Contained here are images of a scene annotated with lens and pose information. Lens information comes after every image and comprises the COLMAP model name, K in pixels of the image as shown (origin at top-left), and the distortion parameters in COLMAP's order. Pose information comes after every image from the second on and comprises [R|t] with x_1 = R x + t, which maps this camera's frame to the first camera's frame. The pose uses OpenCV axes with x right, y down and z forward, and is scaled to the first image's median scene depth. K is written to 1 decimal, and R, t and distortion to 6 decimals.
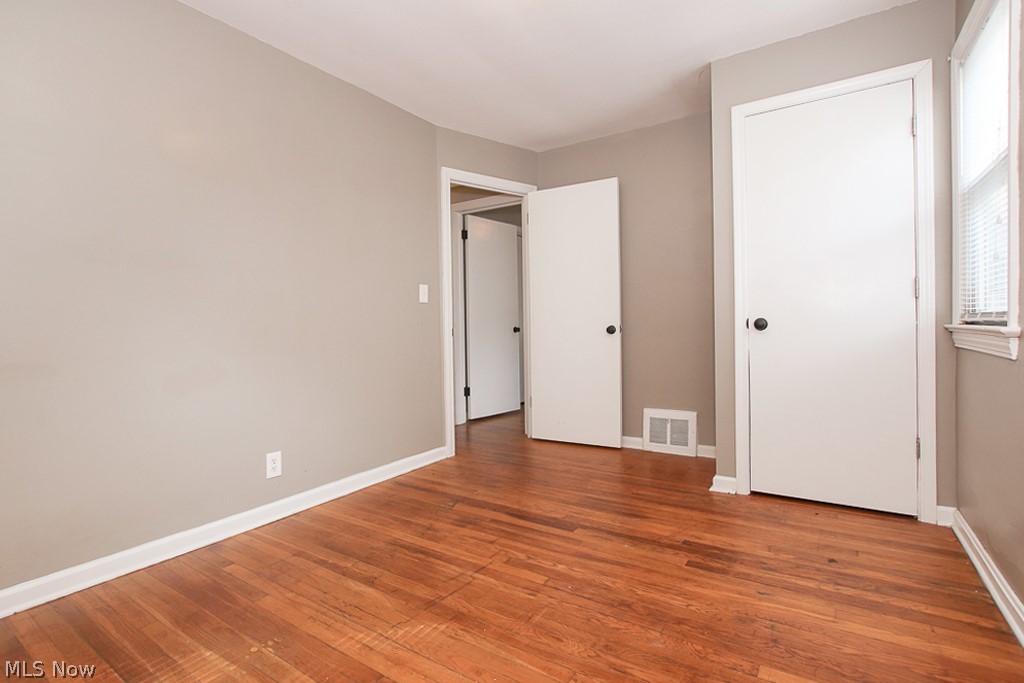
lens RADIAL K [[484.7, 0, 504.4], [0, 484.7, 338.4], [0, 0, 1]] dist [-0.012439, 0.000299]
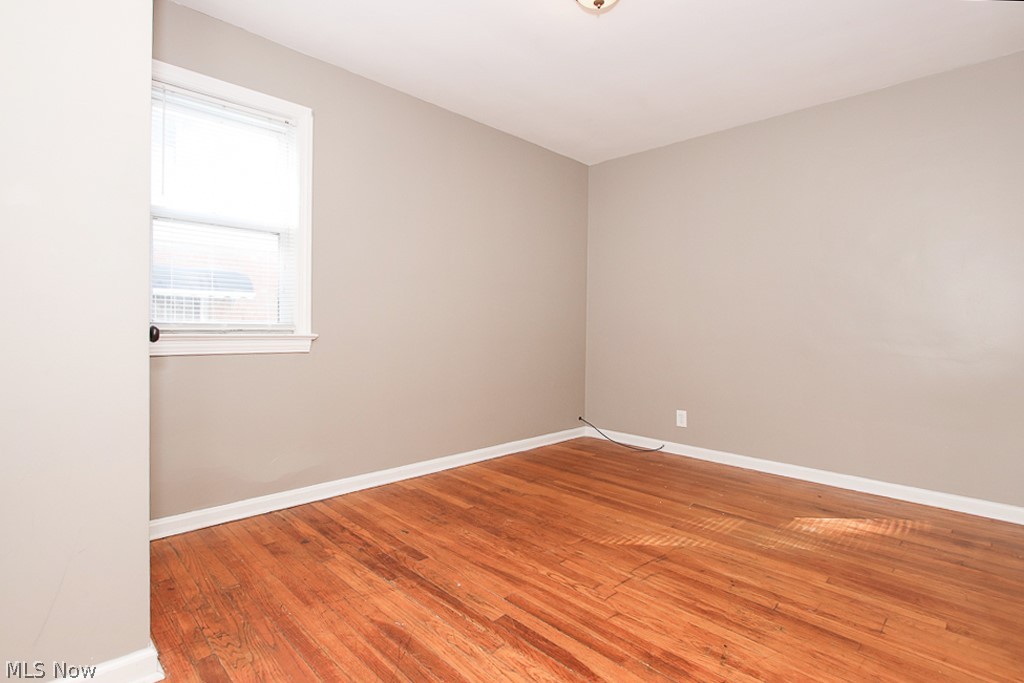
lens RADIAL K [[484.7, 0, 504.4], [0, 484.7, 338.4], [0, 0, 1]] dist [-0.012439, 0.000299]
pose [[-0.979180, 0.003080, 0.202970, -0.007471], [0.012652, 0.998867, 0.045881, -0.057209], [-0.202599, 0.047494, -0.978109, 1.863414]]
